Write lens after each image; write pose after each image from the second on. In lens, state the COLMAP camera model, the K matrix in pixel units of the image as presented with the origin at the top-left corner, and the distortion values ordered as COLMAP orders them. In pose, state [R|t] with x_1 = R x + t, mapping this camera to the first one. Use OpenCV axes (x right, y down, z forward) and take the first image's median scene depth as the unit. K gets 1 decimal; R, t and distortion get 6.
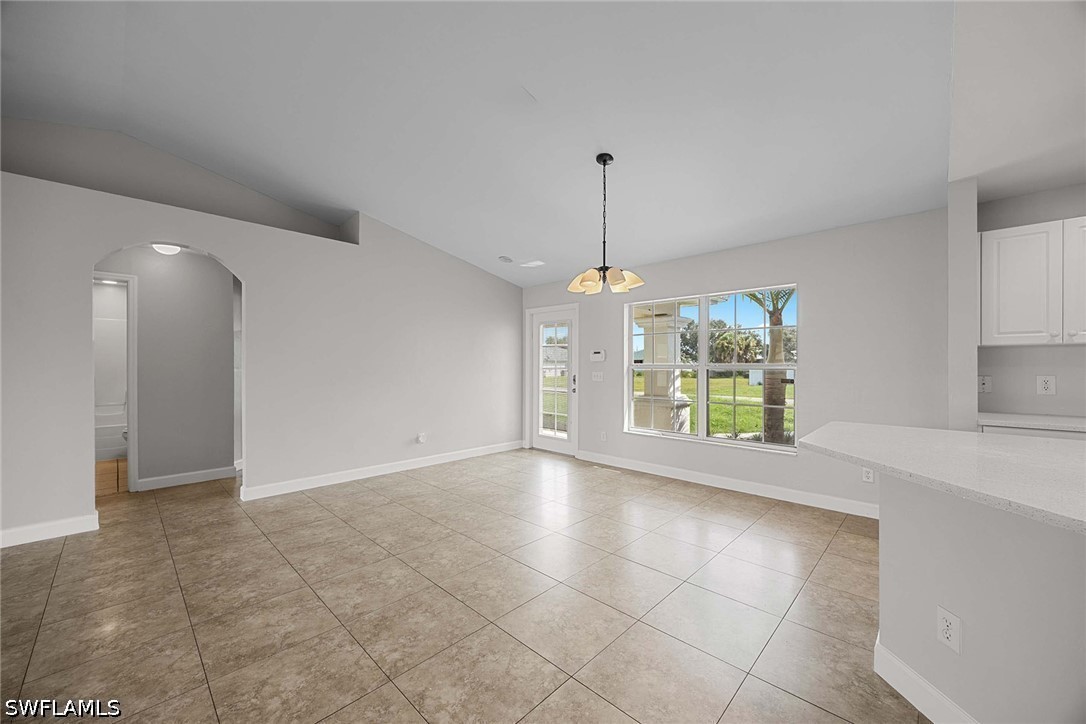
lens RADIAL K [[411.9, 0, 548.6], [0, 411.9, 369.4], [0, 0, 1]] dist [-0.005718, 0.001140]
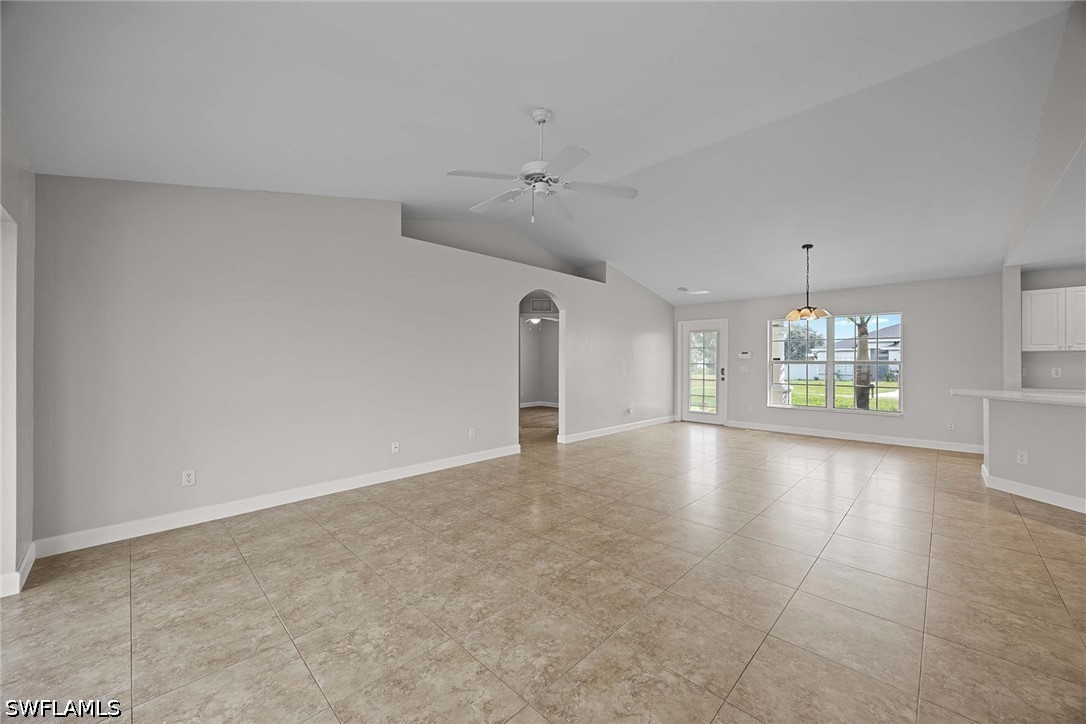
lens RADIAL K [[411.9, 0, 541.4], [0, 411.9, 369.1], [0, 0, 1]] dist [-0.005718, 0.001140]
pose [[0.999906, 0.002031, -0.013535, -0.936491], [-0.001909, 0.999958, 0.008995, 0.008693], [0.013553, -0.008968, 0.999868, -0.759173]]
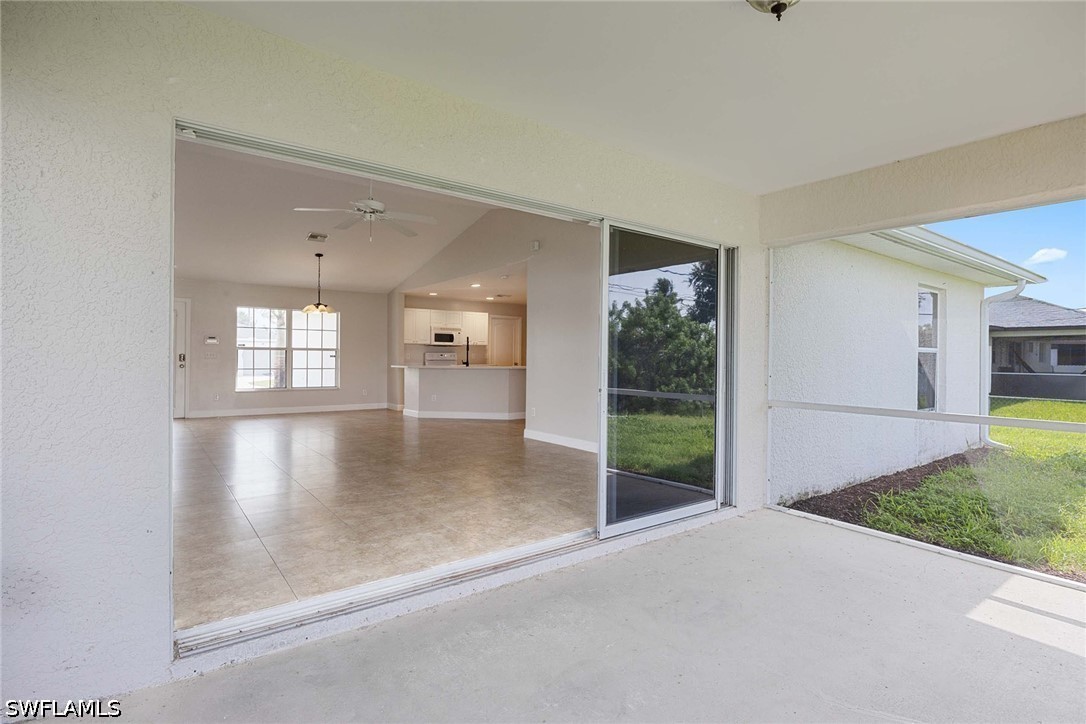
lens RADIAL K [[537.6, 0, 548.2], [0, 537.6, 354.6], [0, 0, 1]] dist [0.002729, 0.000711]
pose [[0.158854, 0.009864, 0.987253, -2.406621], [0.004350, 0.999933, -0.010691, 0.066798], [-0.987293, 0.005993, 0.158800, -0.666426]]
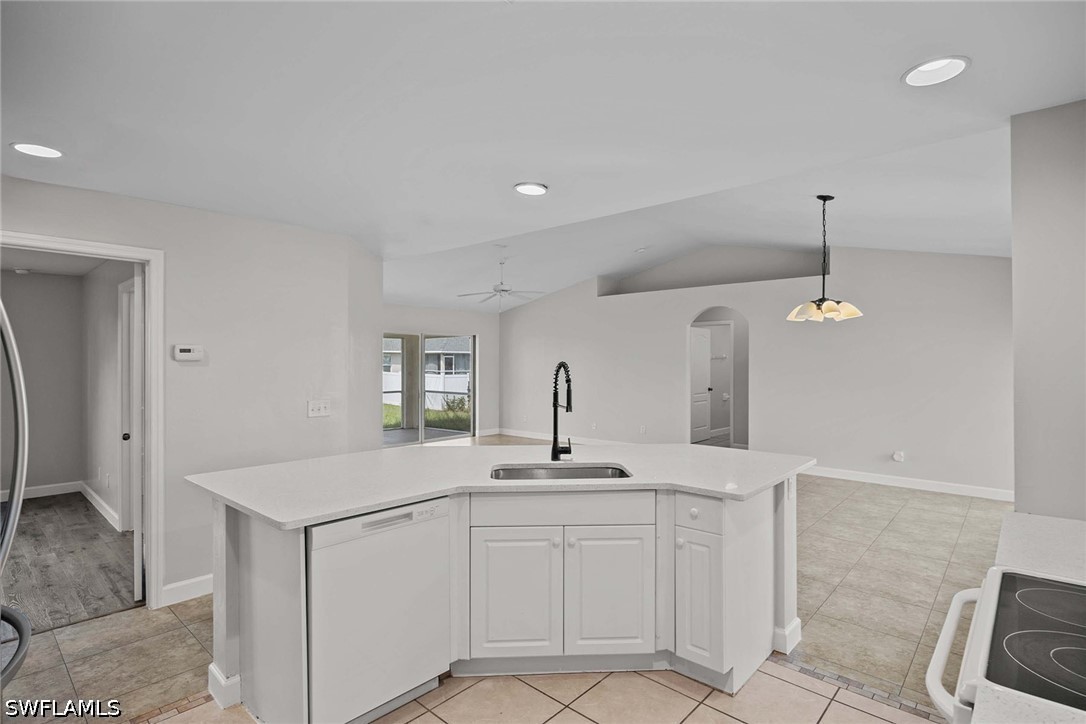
lens RADIAL K [[537.6, 0, 550.3], [0, 537.6, 362.0], [0, 0, 1]] dist [0.002729, 0.000711]
pose [[0.042067, 0.004080, -0.999106, 1.416750], [-0.014030, 0.999895, 0.003492, -0.071316], [0.999016, 0.013871, 0.042120, 0.208514]]
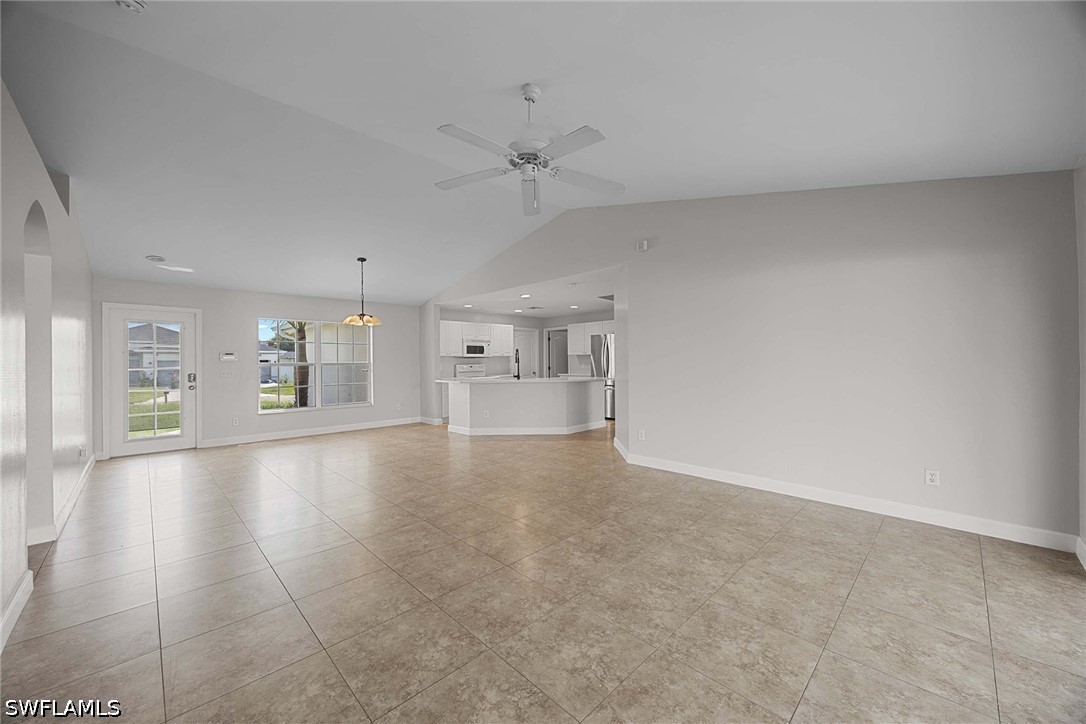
lens RADIAL K [[411.9, 0, 554.2], [0, 411.9, 358.5], [0, 0, 1]] dist [-0.005718, 0.001140]
pose [[0.007856, 0.008138, 0.999936, -1.737426], [0.019628, 0.999773, -0.008291, 0.005044], [-0.999776, 0.019692, 0.007694, 0.049905]]
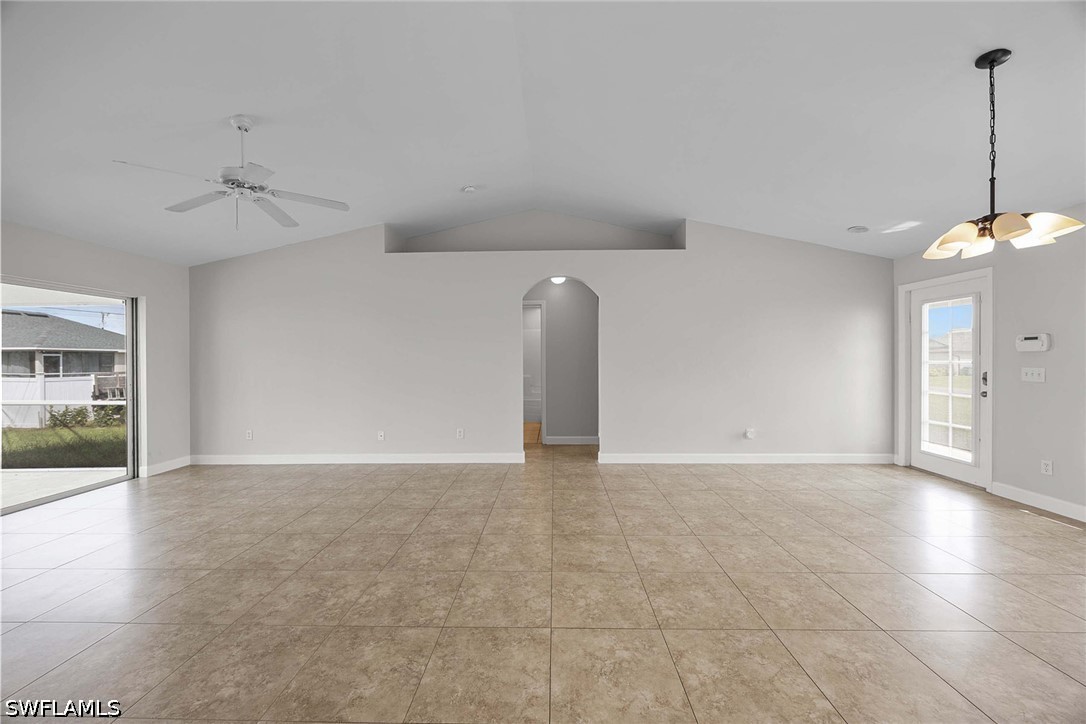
lens RADIAL K [[411.9, 0, 546.1], [0, 411.9, 361.6], [0, 0, 1]] dist [-0.005718, 0.001140]
pose [[0.672415, -0.000847, -0.740174, 0.132867], [-0.002235, 0.999992, -0.003174, 0.001116], [0.740171, 0.003788, 0.672408, -0.014405]]
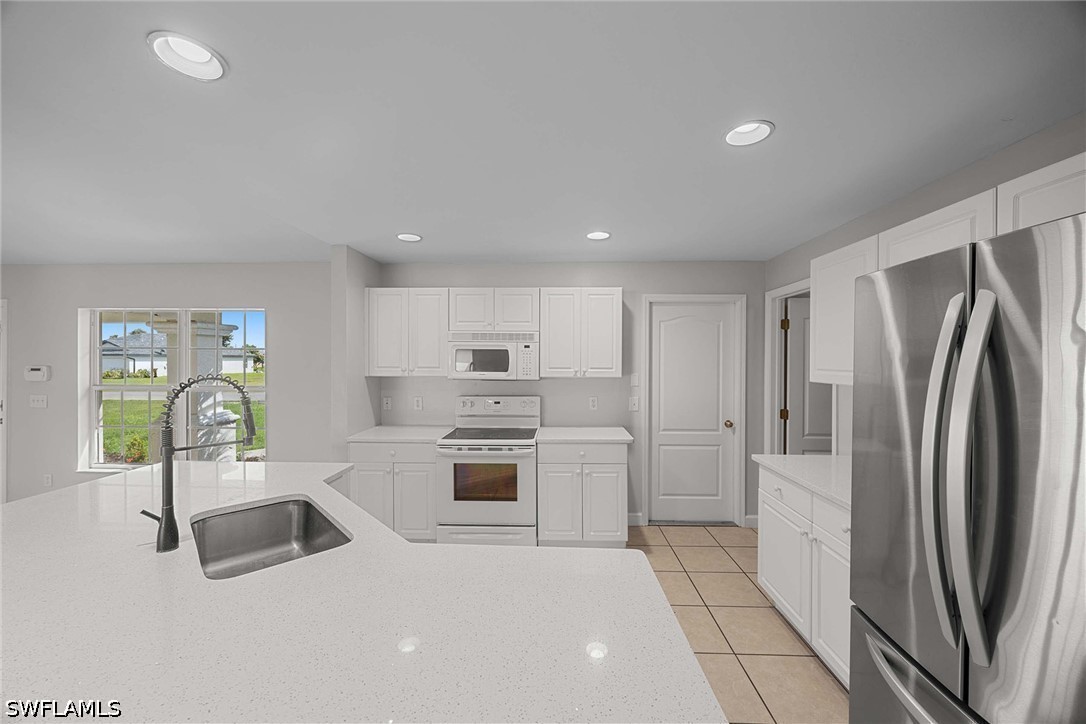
lens RADIAL K [[411.9, 0, 543.9], [0, 411.9, 356.3], [0, 0, 1]] dist [-0.005718, 0.001140]
pose [[0.744561, 0.013061, 0.667427, 0.505265], [0.001348, 0.999777, -0.021068, -0.077570], [-0.667554, 0.016586, 0.744377, -0.274641]]
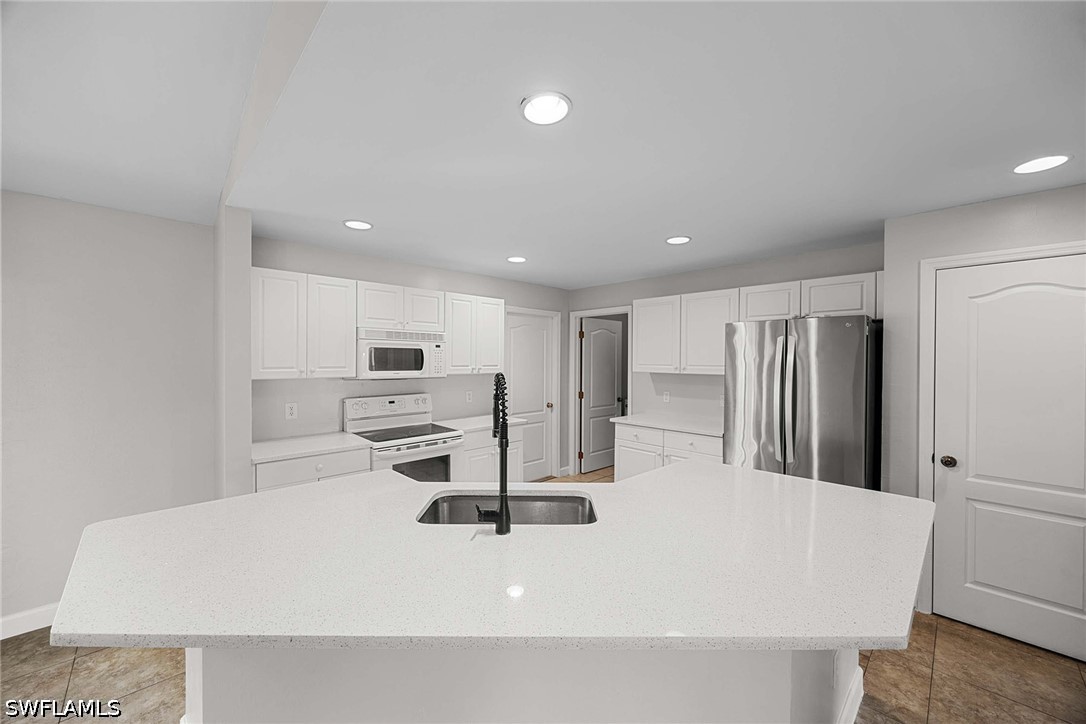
lens RADIAL K [[411.9, 0, 546.6], [0, 411.9, 362.8], [0, 0, 1]] dist [-0.005718, 0.001140]
pose [[0.033166, -0.004418, 0.999440, 0.068071], [0.006737, 0.999968, 0.004197, -0.082400], [-0.999427, 0.006594, 0.033195, 0.203091]]
